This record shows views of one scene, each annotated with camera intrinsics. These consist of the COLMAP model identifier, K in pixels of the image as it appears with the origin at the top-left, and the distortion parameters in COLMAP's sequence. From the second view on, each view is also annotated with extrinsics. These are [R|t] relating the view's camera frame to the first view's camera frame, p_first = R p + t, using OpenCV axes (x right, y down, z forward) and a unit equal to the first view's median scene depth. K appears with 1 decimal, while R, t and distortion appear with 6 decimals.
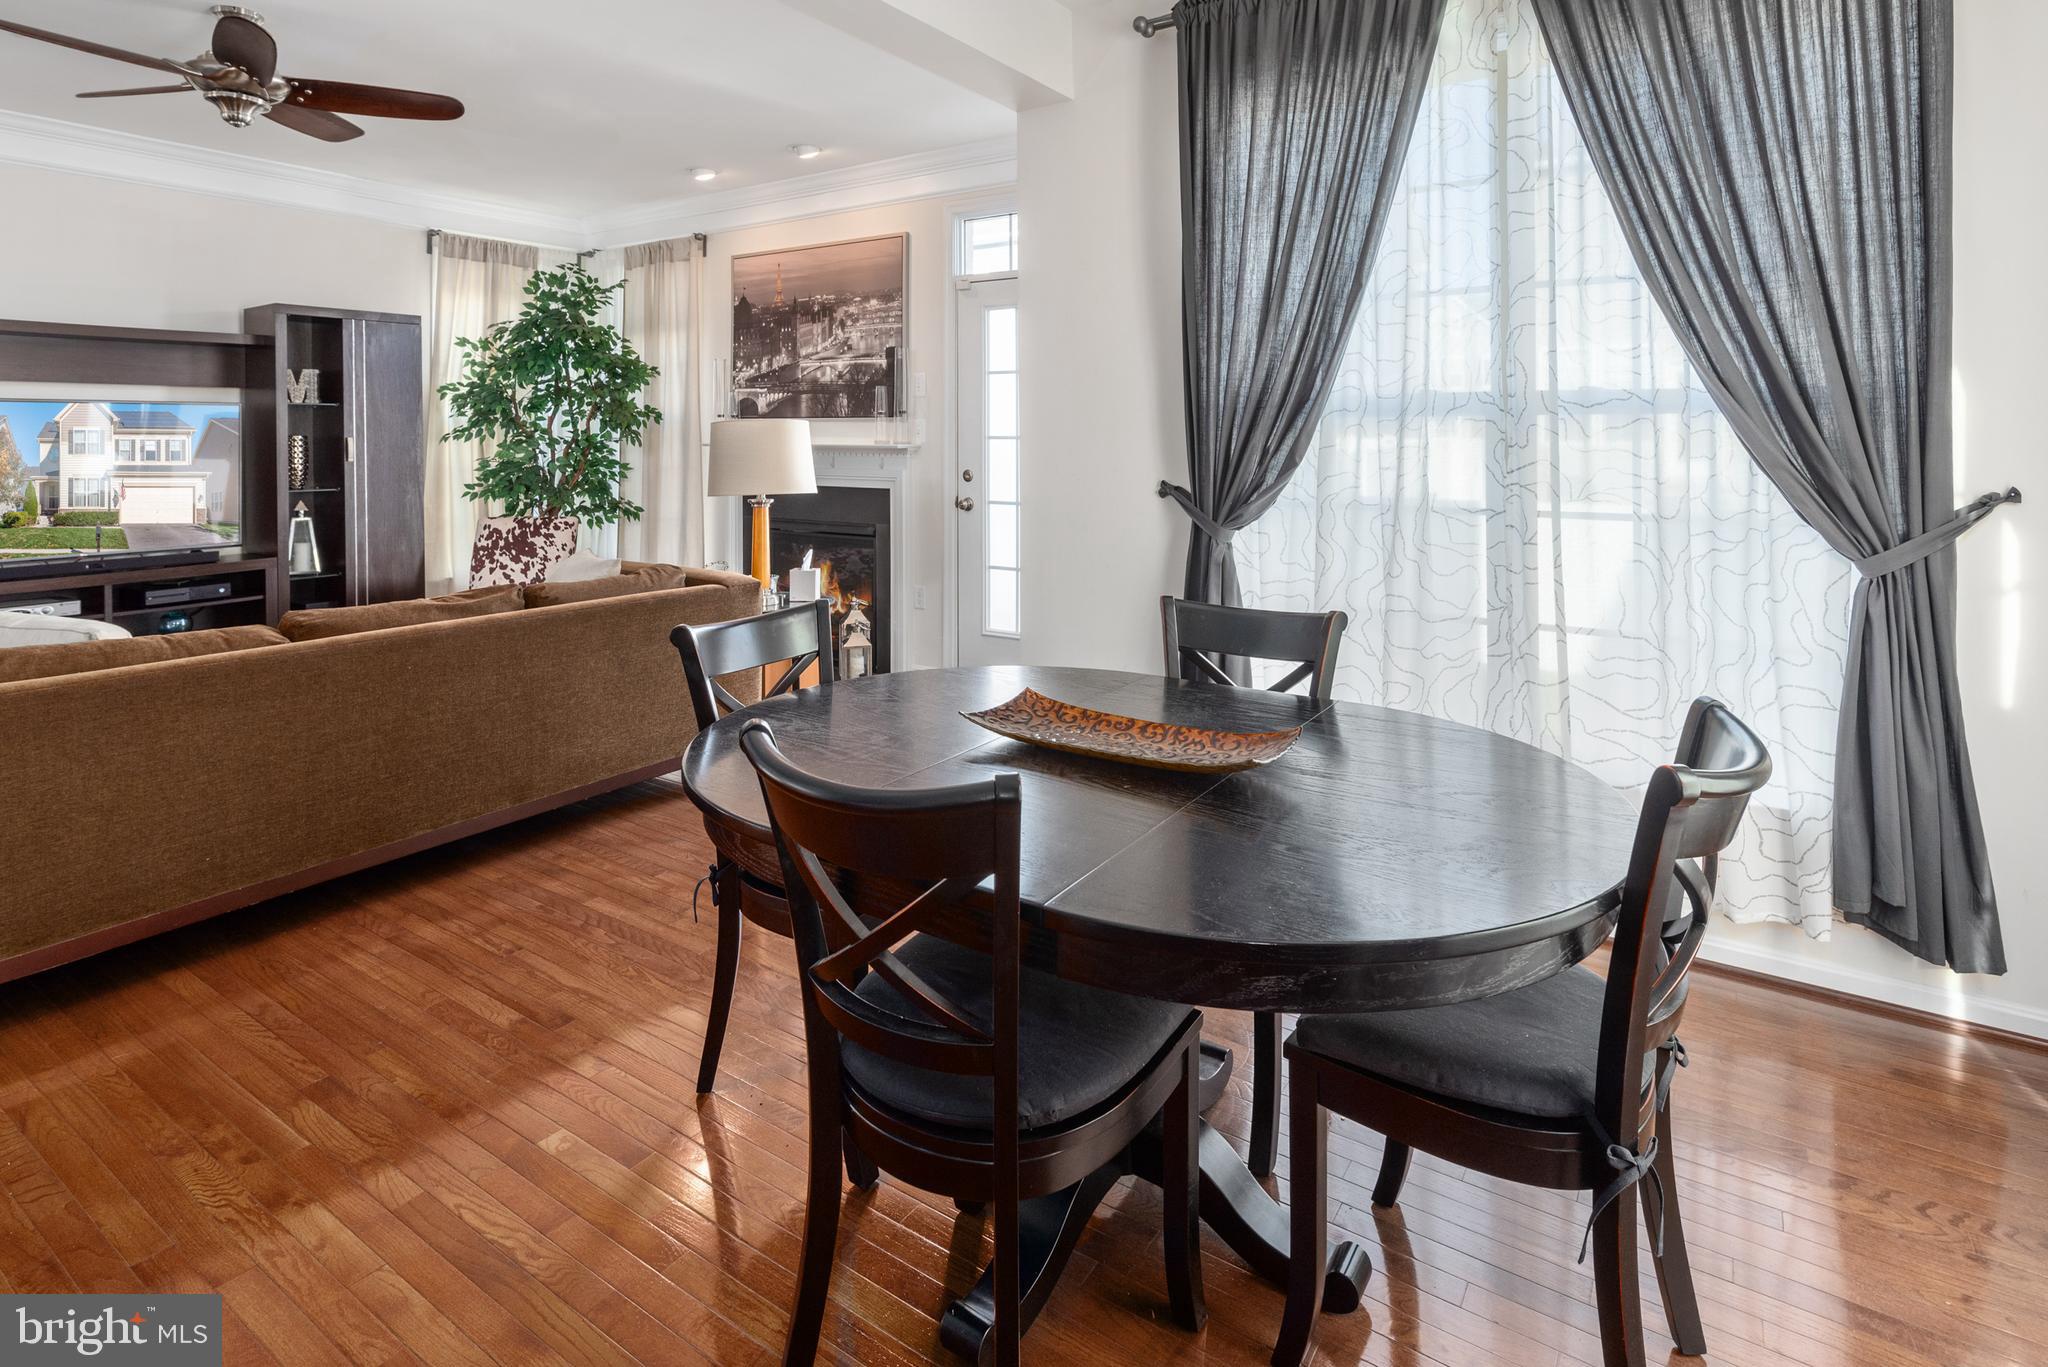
lens RADIAL K [[1056.8, 0, 1021.8], [0, 1056.8, 441.4], [0, 0, 1]] dist [0.000367, 0.000605]
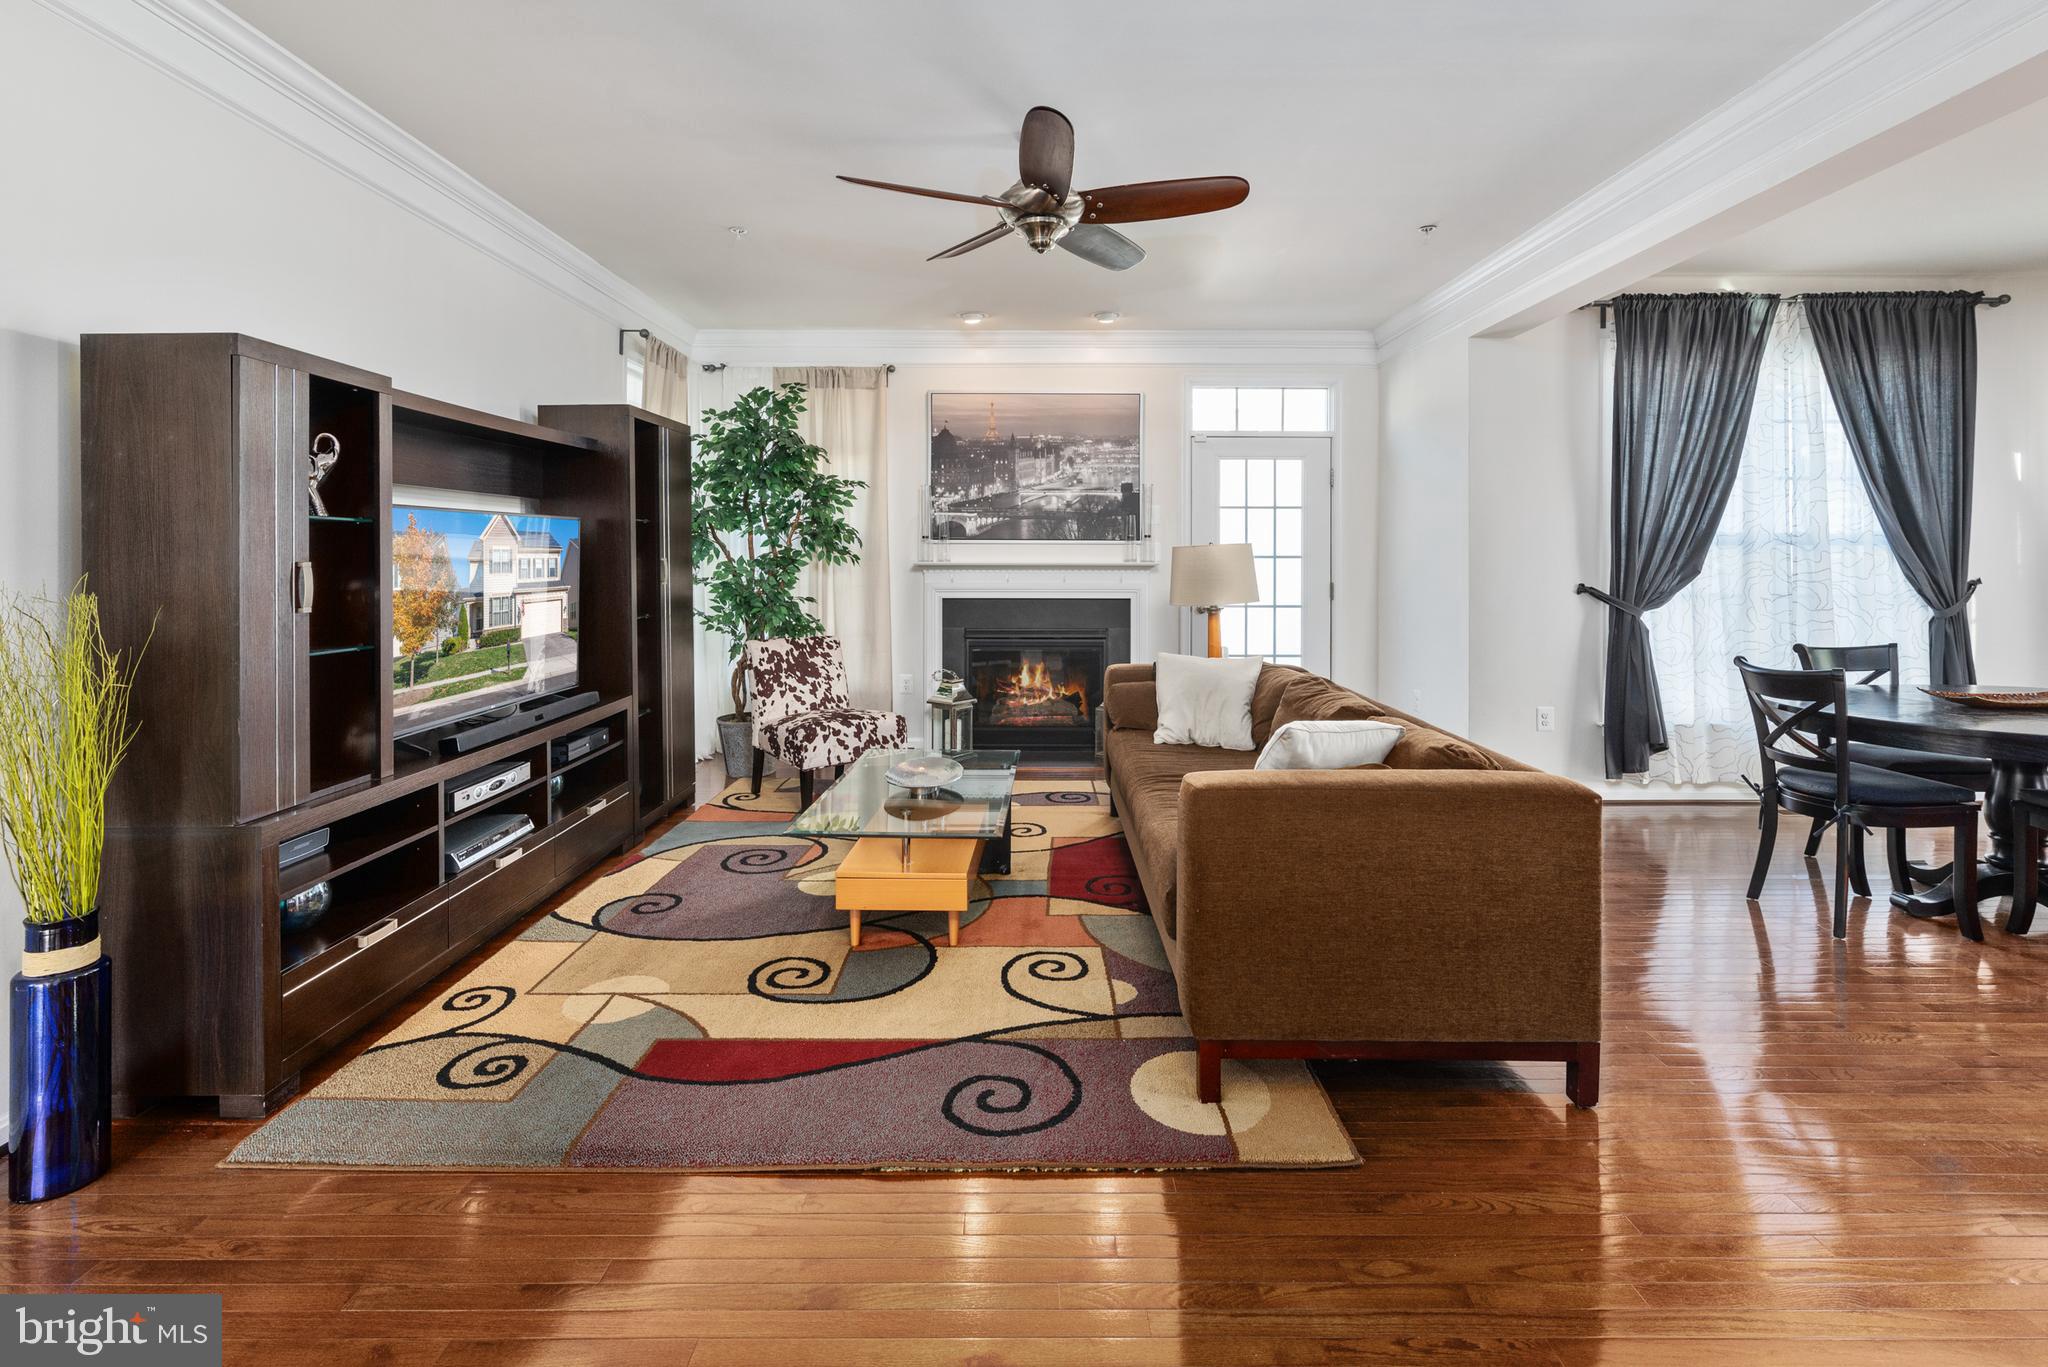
lens RADIAL K [[919.8, 0, 1025.1], [0, 919.8, 557.6], [0, 0, 1]] dist [-0.001240, -0.000531]
pose [[0.832842, -0.001316, 0.553509, -0.815267], [0.002754, 0.999995, -0.001766, -0.001242], [-0.553504, 0.002995, 0.832841, 0.177337]]
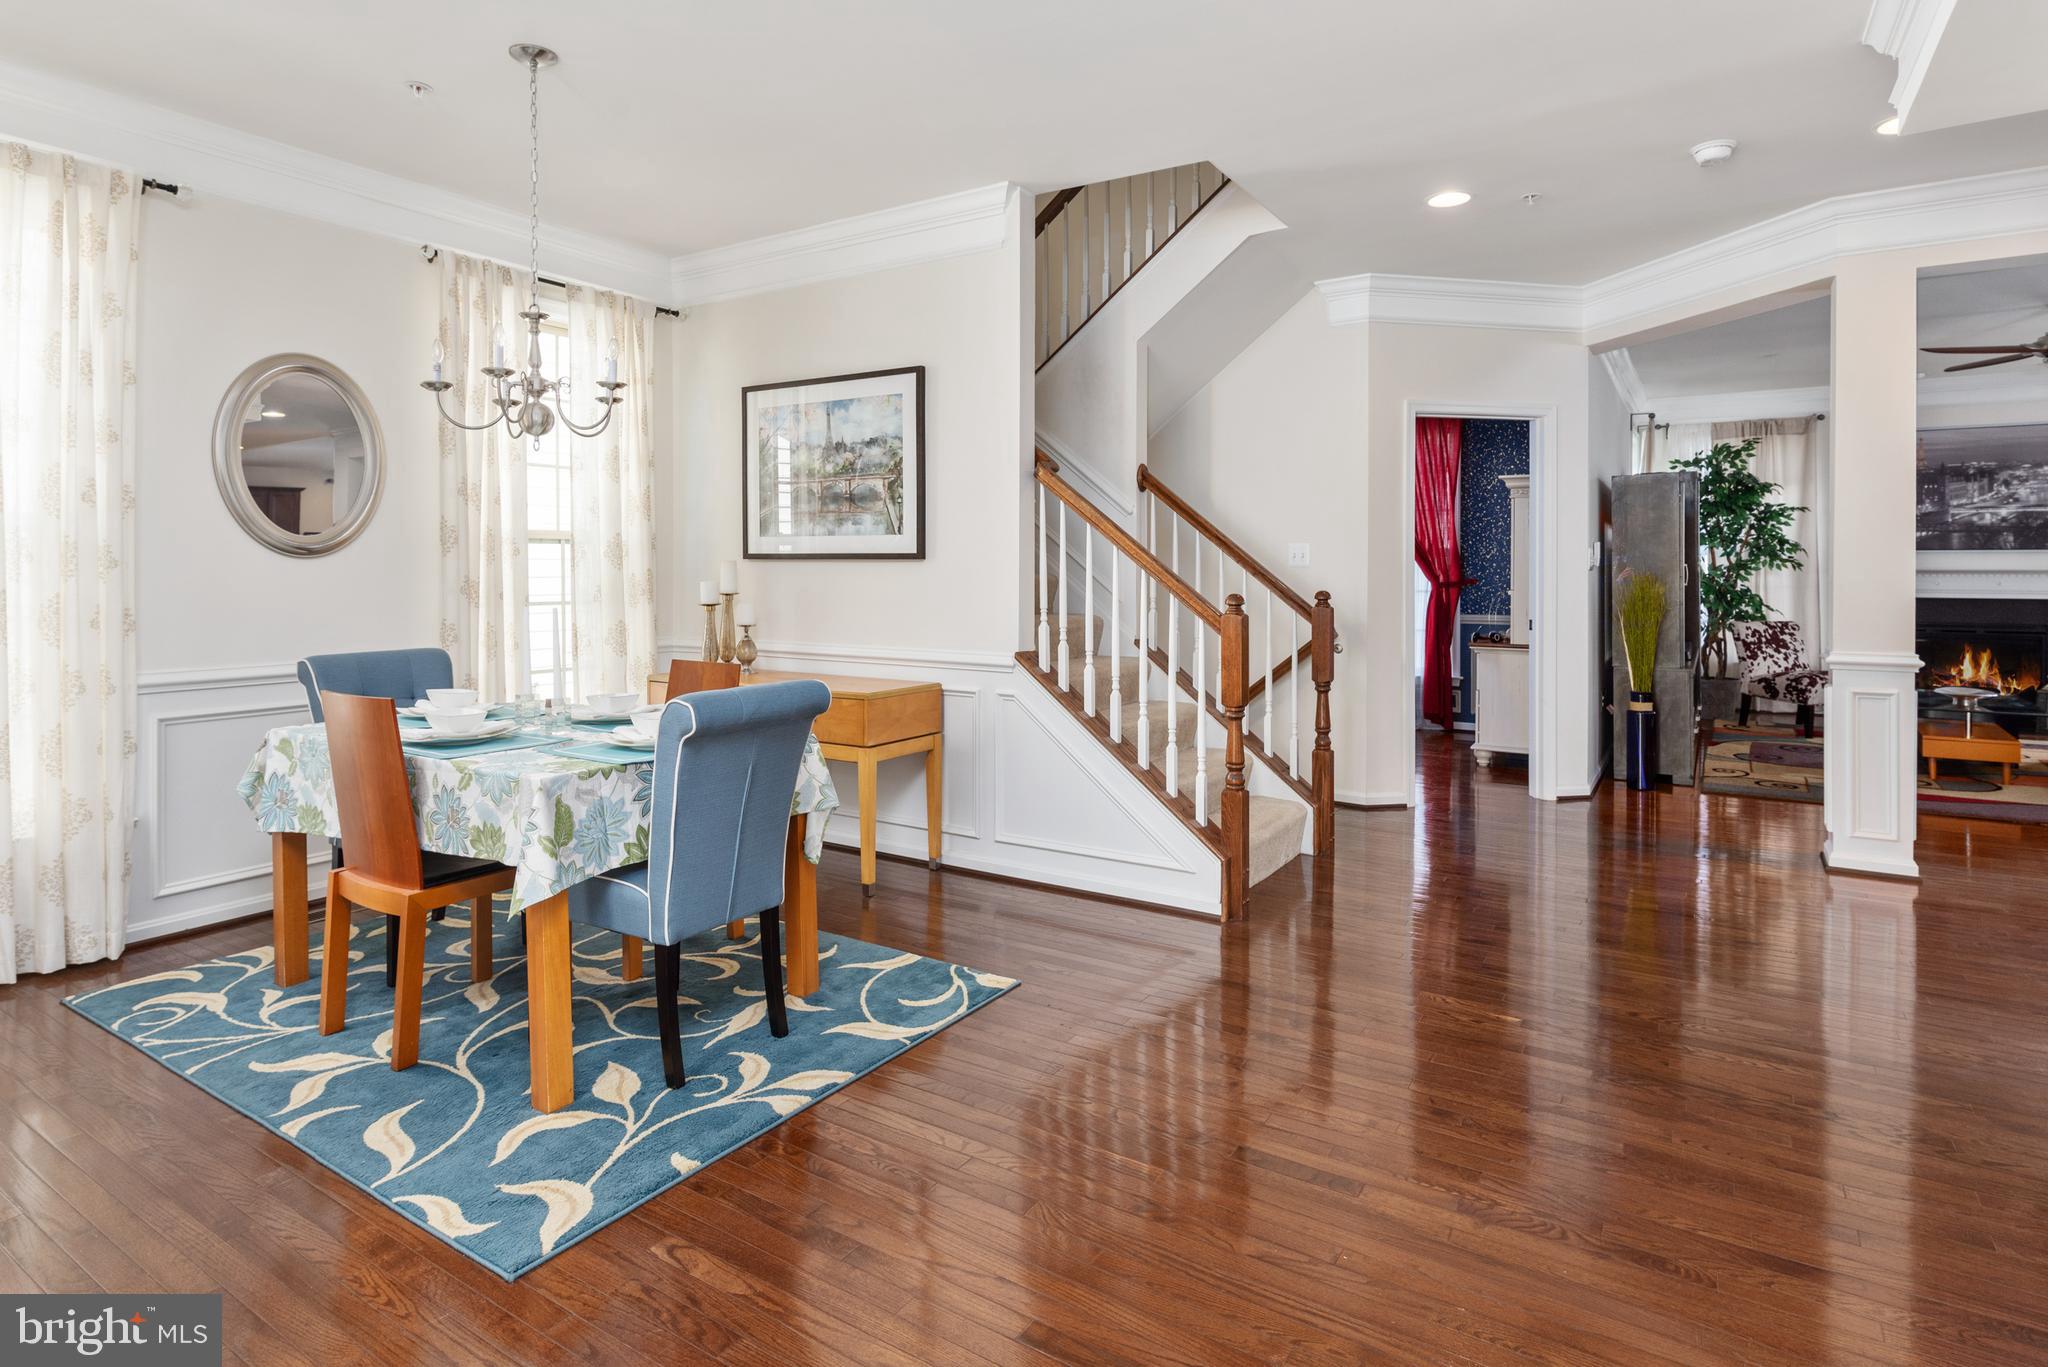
lens RADIAL K [[1066.8, 0, 1030.9], [0, 1066.8, 573.5], [0, 0, 1]] dist [-0.001620, 0.000385]
pose [[0.999756, -0.004188, 0.021698, -1.568939], [0.004190, 0.999991, -0.000079, 0.004862], [-0.021698, 0.000169, 0.999765, -0.414324]]
